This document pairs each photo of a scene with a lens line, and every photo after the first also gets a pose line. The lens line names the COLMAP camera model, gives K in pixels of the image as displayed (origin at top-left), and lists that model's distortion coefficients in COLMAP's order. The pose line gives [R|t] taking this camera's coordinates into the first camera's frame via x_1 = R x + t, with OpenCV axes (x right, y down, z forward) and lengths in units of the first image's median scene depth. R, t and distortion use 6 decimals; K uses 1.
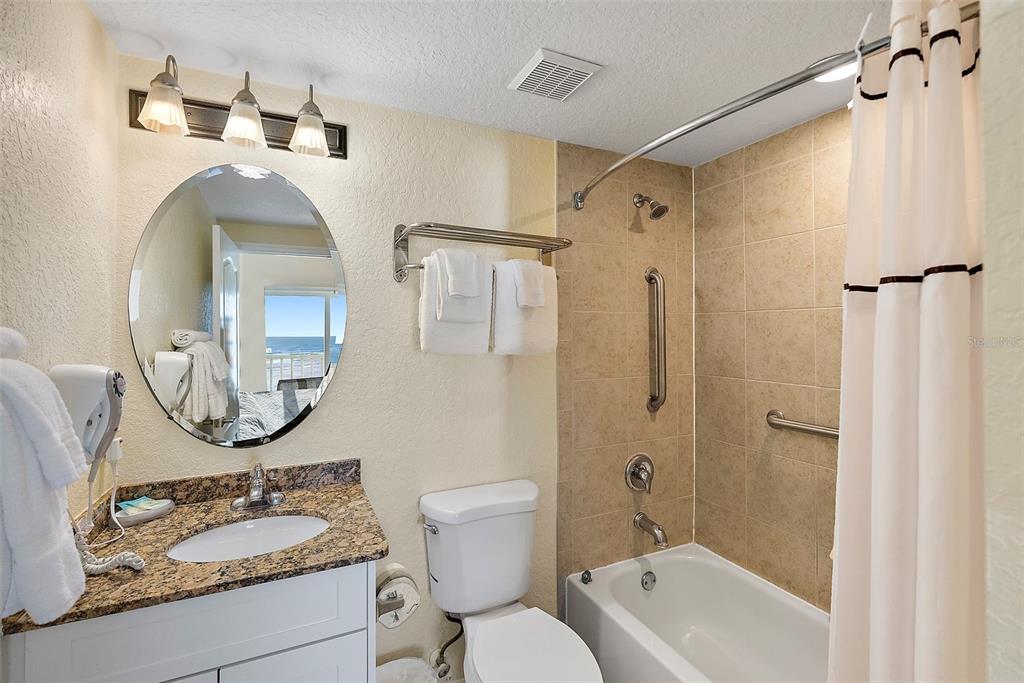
lens RADIAL K [[451.6, 0, 516.5], [0, 451.6, 332.8], [0, 0, 1]] dist [-0.003391, -0.000496]
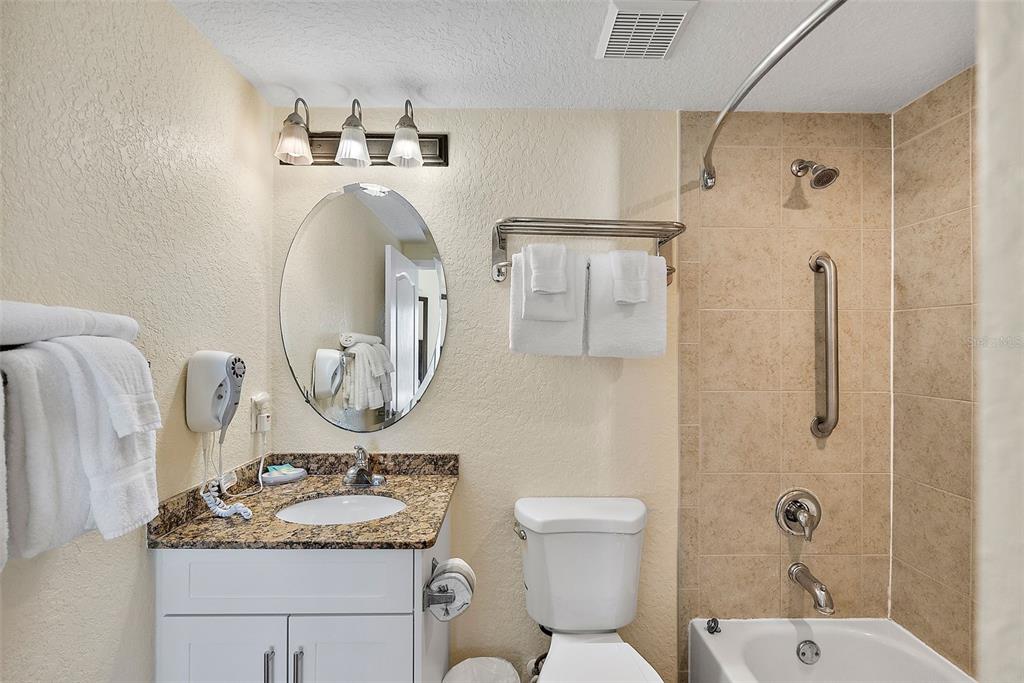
lens RADIAL K [[451.6, 0, 515.4], [0, 451.6, 346.7], [0, 0, 1]] dist [-0.003391, -0.000496]
pose [[0.912134, 0.009306, -0.409787, 0.187210], [-0.008204, 0.999956, 0.004448, 0.026093], [0.409810, -0.000695, 0.912171, 0.101968]]
